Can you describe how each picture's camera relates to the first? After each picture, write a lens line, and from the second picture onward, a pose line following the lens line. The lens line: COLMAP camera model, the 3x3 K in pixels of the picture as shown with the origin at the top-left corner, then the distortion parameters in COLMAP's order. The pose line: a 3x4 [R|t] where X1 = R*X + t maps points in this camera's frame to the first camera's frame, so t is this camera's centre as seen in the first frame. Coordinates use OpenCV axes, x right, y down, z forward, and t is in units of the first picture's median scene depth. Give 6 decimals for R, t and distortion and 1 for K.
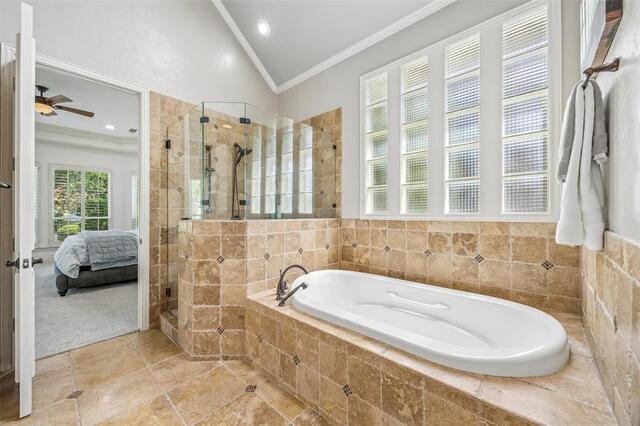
lens RADIAL K [[250.3, 0, 322.6], [0, 250.3, 213.9], [0, 0, 1]] dist [-0.005584, 0.001615]
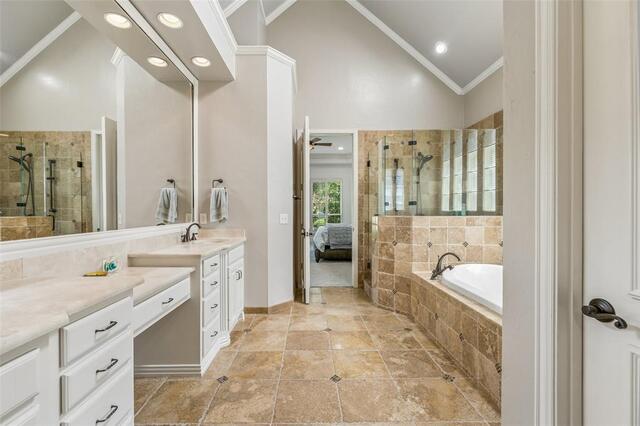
lens RADIAL K [[280.0, 0, 319.1], [0, 280.0, 213.1], [0, 0, 1]] dist [-0.001250, -0.000128]
pose [[0.701088, 0.002437, -0.713071, 0.353444], [0.000911, 0.999990, 0.004313, 0.001273], [0.713074, -0.003673, 0.701079, -0.361227]]
